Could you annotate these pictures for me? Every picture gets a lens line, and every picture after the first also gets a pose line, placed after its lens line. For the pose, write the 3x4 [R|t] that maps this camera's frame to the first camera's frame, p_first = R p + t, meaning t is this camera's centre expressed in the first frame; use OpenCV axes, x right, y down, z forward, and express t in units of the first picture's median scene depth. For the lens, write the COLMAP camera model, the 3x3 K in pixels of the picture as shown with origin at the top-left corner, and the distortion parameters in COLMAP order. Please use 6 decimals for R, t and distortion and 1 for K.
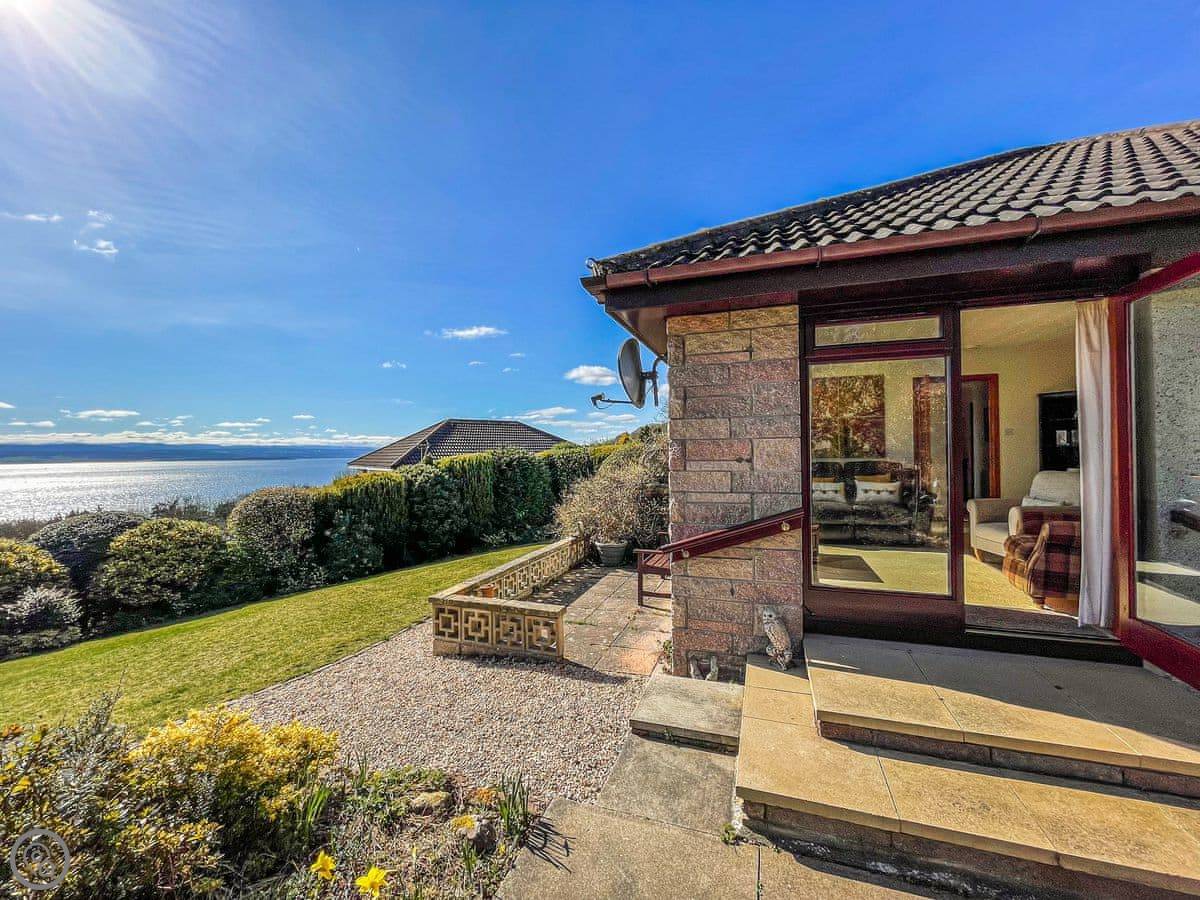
lens RADIAL K [[482.4, 0, 597.9], [0, 482.4, 454.7], [0, 0, 1]] dist [-0.003048, 0.001812]
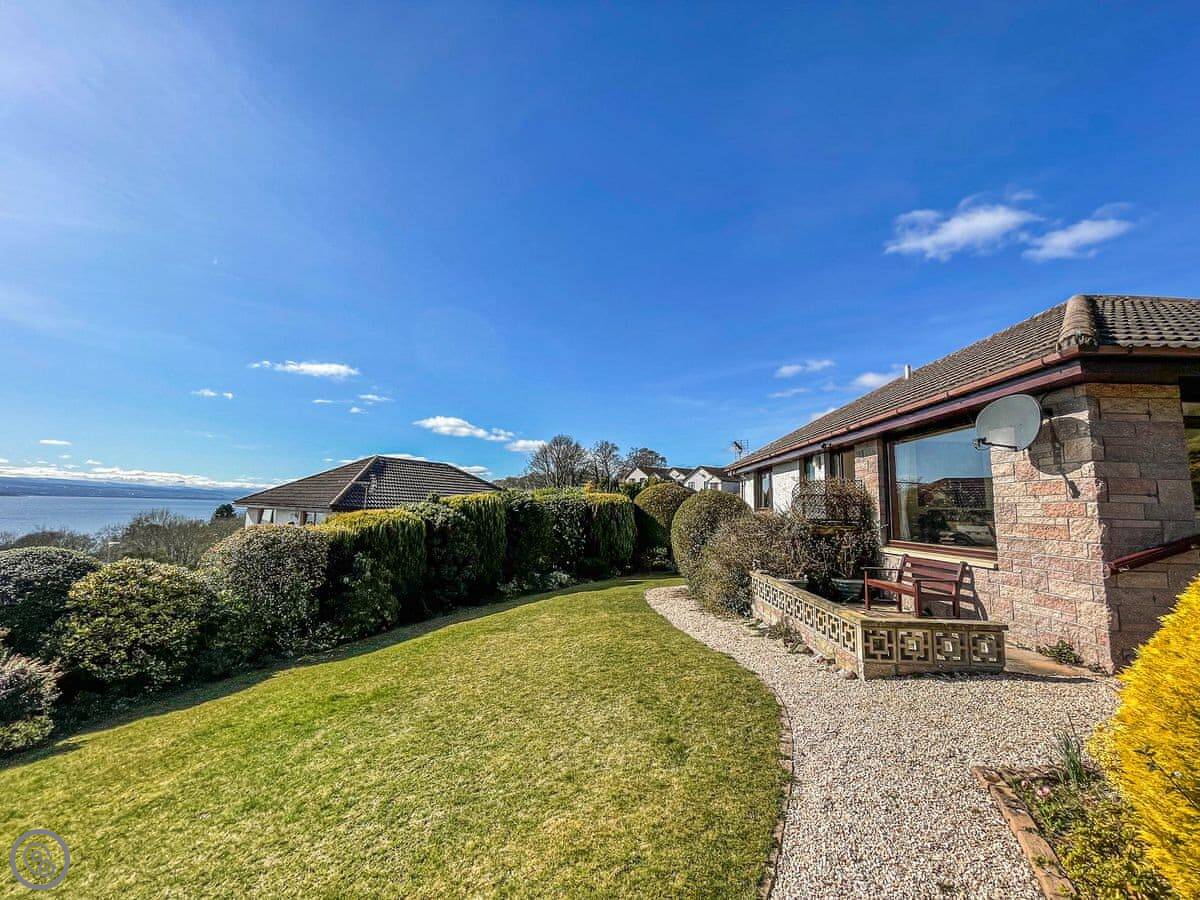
lens RADIAL K [[482.4, 0, 563.8], [0, 482.4, 452.8], [0, 0, 1]] dist [-0.003048, 0.001812]
pose [[0.948719, 0.077537, 0.306463, -0.548495], [-0.039460, 0.990918, -0.128551, 0.043413], [-0.313647, 0.109866, 0.943162, 0.084343]]
